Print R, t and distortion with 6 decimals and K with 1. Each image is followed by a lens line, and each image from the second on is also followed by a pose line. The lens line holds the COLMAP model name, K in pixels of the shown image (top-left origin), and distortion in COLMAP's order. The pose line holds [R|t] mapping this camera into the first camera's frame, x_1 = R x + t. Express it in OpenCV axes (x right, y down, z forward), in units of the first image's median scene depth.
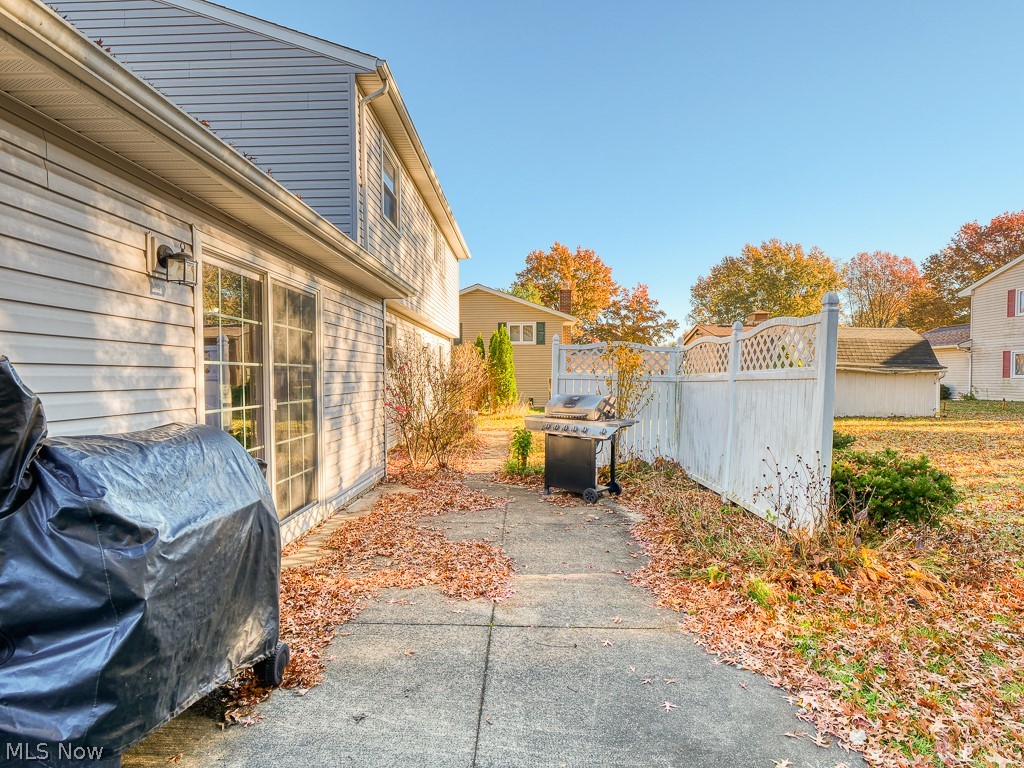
lens RADIAL K [[513.7, 0, 510.2], [0, 513.7, 394.3], [0, 0, 1]] dist [-0.012401, -0.001101]
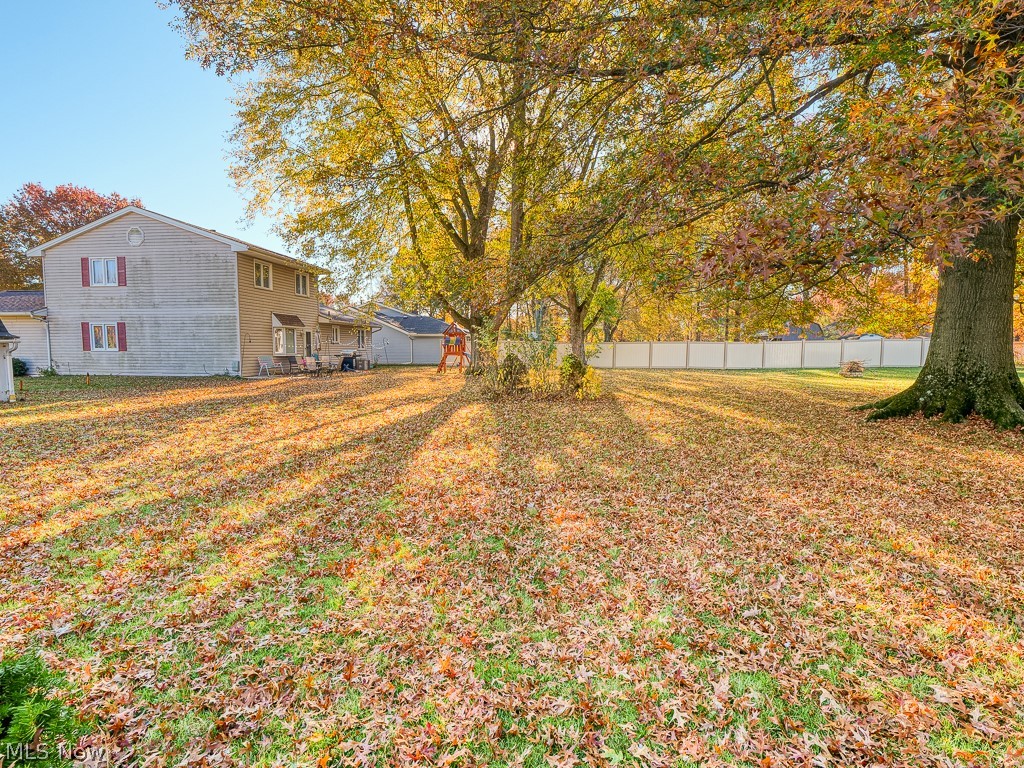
lens RADIAL K [[513.7, 0, 510.2], [0, 513.7, 394.3], [0, 0, 1]] dist [-0.012401, -0.001101]
pose [[0.098251, -0.080756, 0.991880, 0.360666], [0.028104, 0.996530, 0.078351, -0.012188], [-0.994765, 0.020178, 0.100180, 0.408561]]
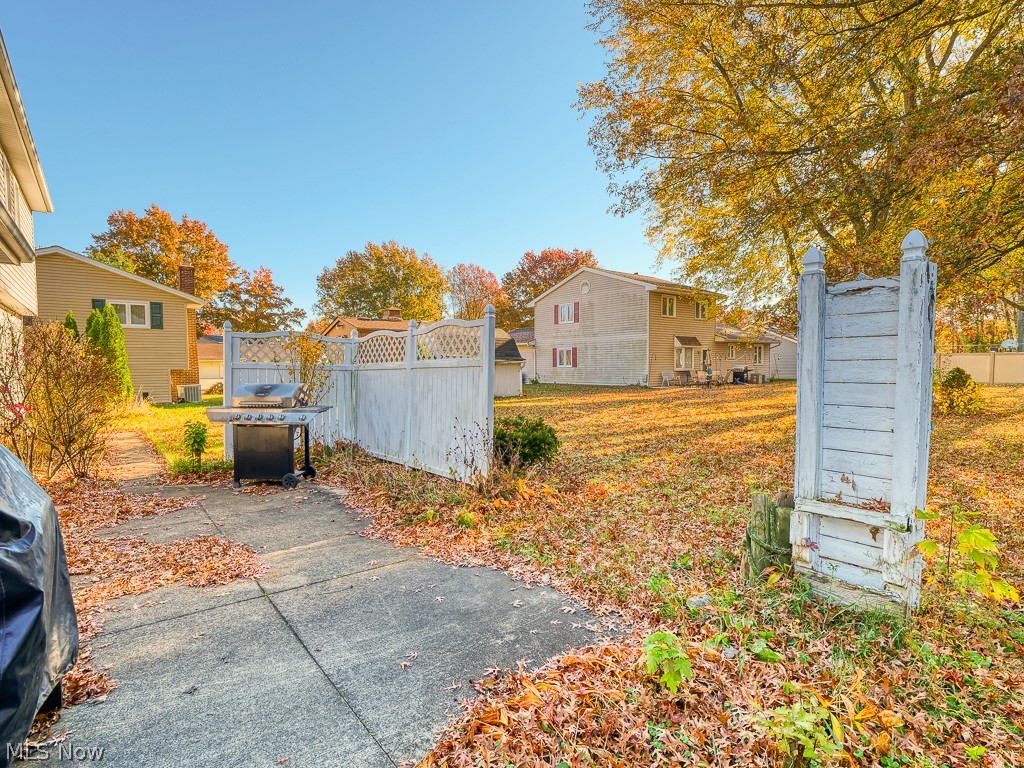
lens RADIAL K [[513.7, 0, 510.2], [0, 513.7, 394.3], [0, 0, 1]] dist [-0.012401, -0.001101]
pose [[0.765673, -0.035444, 0.642252, -0.146995], [0.023567, 0.999356, 0.027055, 0.005883], [-0.642798, -0.005579, 0.766016, -0.068808]]
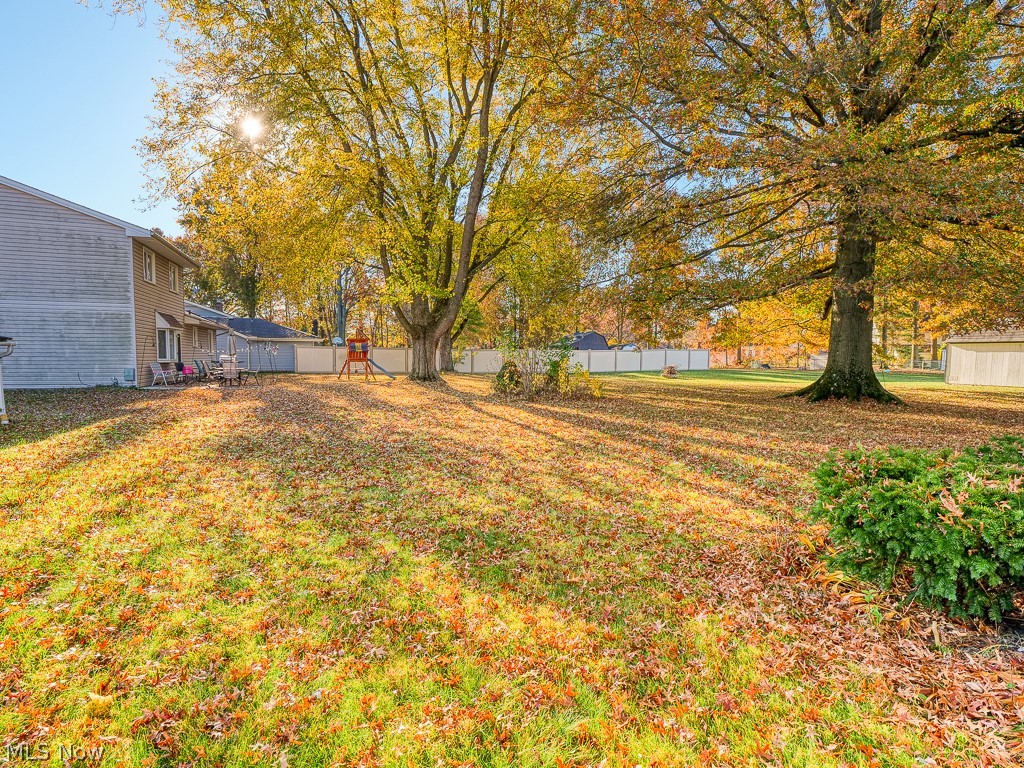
lens RADIAL K [[513.7, 0, 510.2], [0, 513.7, 394.3], [0, 0, 1]] dist [-0.012401, -0.001101]
pose [[-0.355171, -0.065580, 0.932498, 0.221117], [0.023400, 0.996600, 0.079000, -0.046908], [-0.934508, 0.049879, -0.352429, 1.552259]]
